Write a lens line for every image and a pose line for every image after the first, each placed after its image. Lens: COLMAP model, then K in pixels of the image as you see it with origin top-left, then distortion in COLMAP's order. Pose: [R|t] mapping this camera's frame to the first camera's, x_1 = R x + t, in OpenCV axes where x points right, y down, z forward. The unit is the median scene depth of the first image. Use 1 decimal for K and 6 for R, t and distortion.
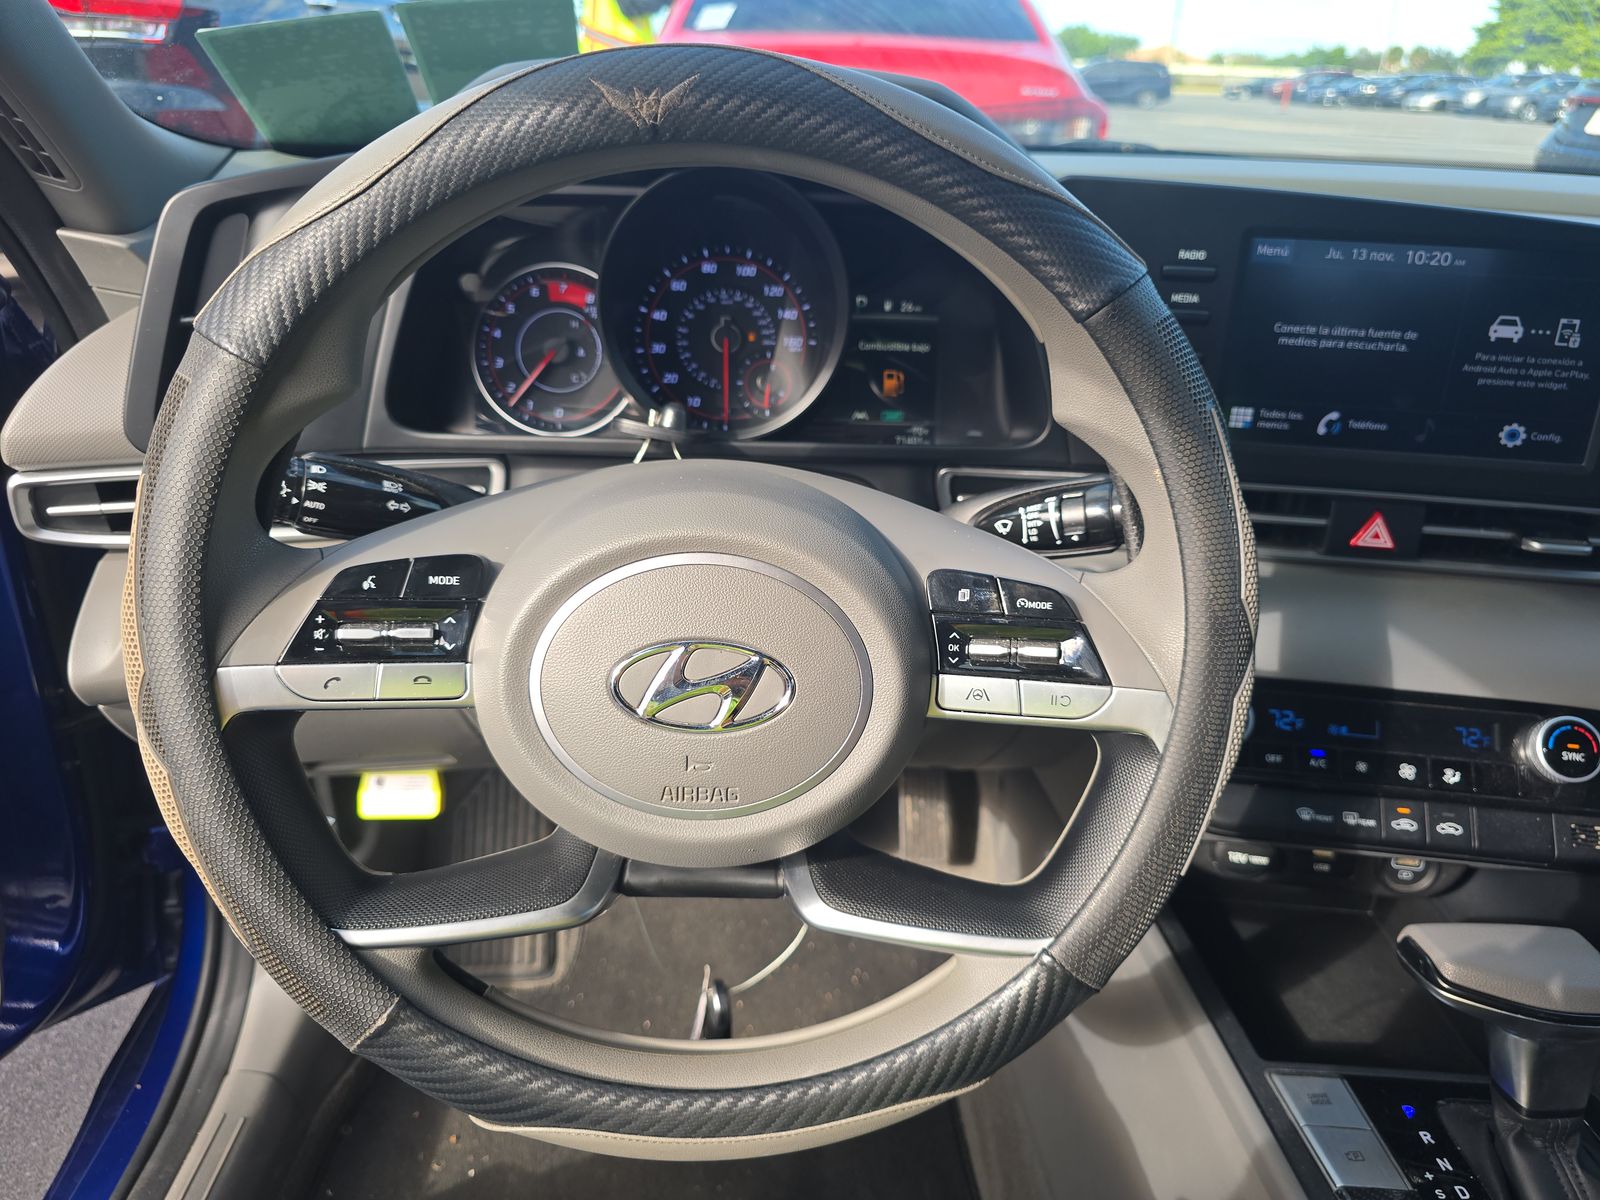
lens RADIAL K [[1088.1, 0, 800.0], [0, 1088.1, 600.0], [0, 0, 1]] dist [0.000654, -0.017794]
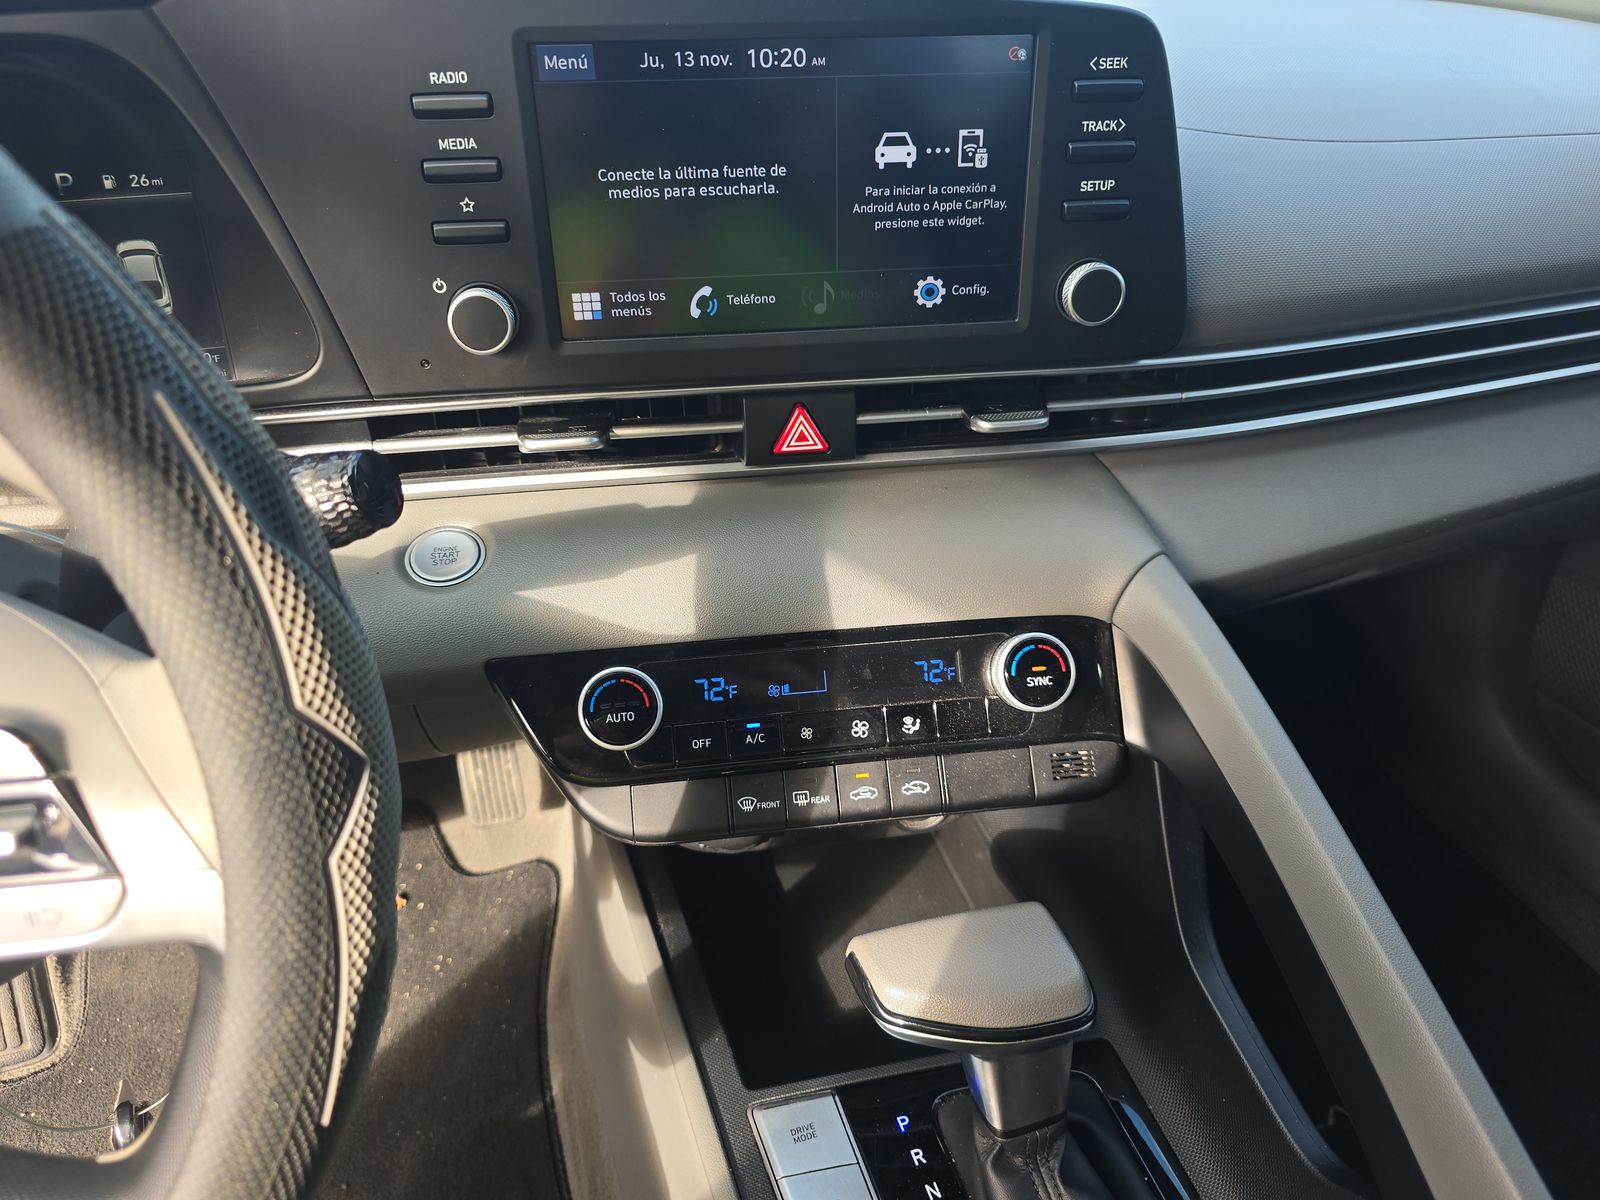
lens RADIAL K [[1076.7, 0, 800.0], [0, 1076.7, 600.0], [0, 0, 1]] dist [0.007775, 0.000806]
pose [[0.962847, -0.173188, 0.207201, 0.368389], [0.140076, 0.976280, 0.165096, -0.076479], [-0.230879, -0.129938, 0.964267, 0.248110]]
